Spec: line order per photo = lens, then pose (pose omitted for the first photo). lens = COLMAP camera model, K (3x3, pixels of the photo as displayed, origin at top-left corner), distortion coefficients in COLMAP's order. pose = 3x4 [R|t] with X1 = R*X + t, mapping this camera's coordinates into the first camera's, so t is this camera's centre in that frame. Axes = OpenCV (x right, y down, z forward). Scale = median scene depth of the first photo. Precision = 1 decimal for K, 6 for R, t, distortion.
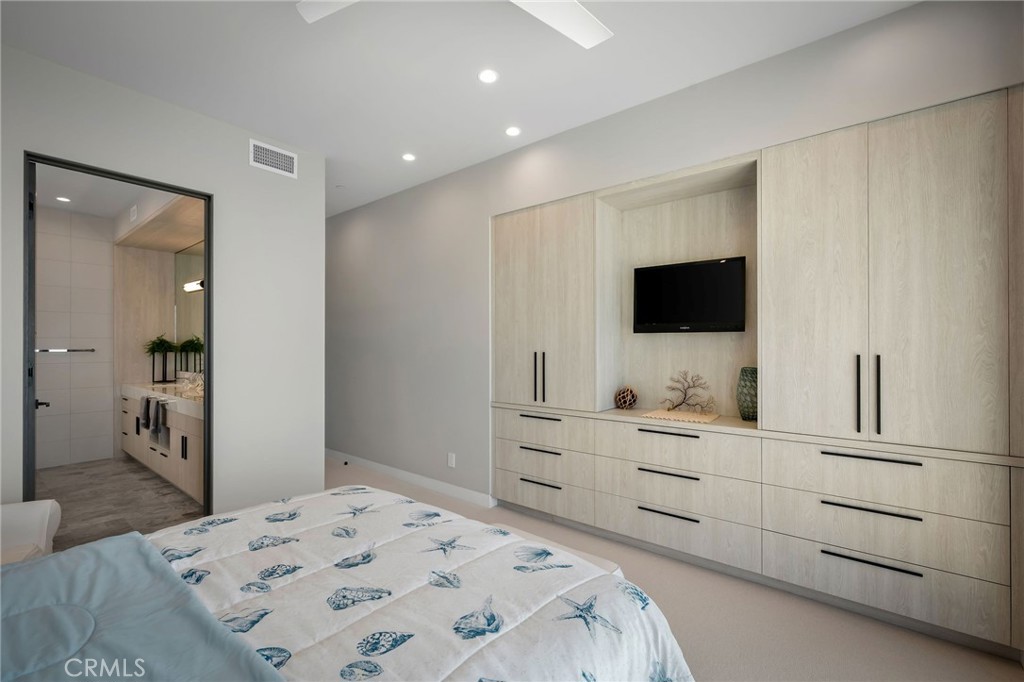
lens RADIAL K [[427.2, 0, 514.6], [0, 427.2, 345.7], [0, 0, 1]] dist [-0.003776, -0.000187]
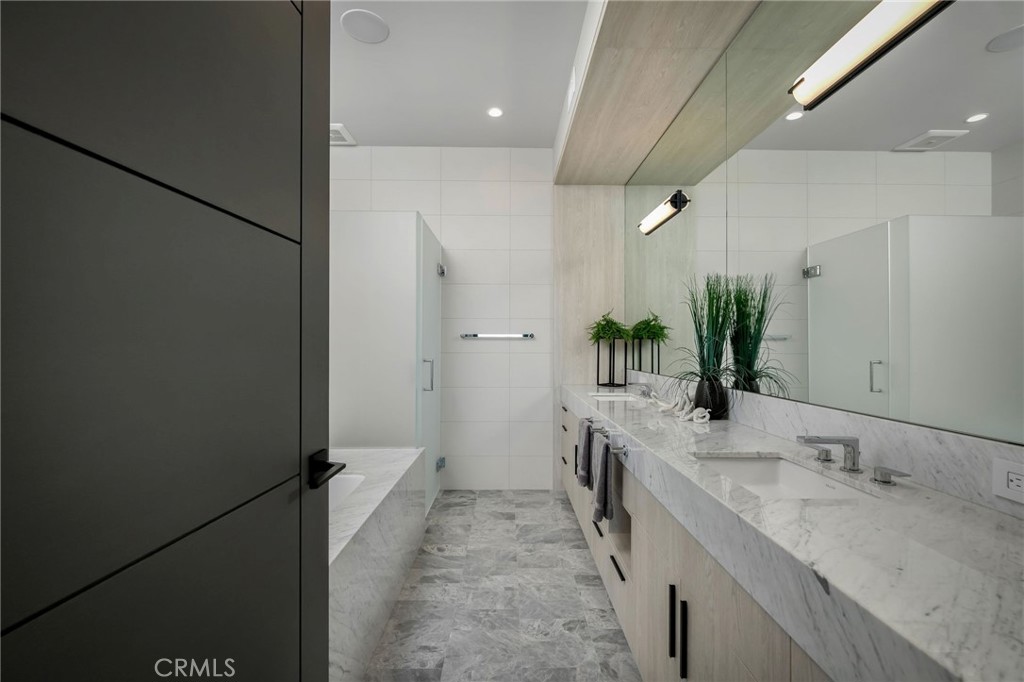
lens RADIAL K [[427.2, 0, 513.0], [0, 427.2, 339.4], [0, 0, 1]] dist [-0.003776, -0.000187]
pose [[0.624585, 0.002071, -0.780954, -0.428532], [-0.000270, 0.999997, 0.002435, 0.013909], [0.780957, -0.001310, 0.624584, 0.501291]]
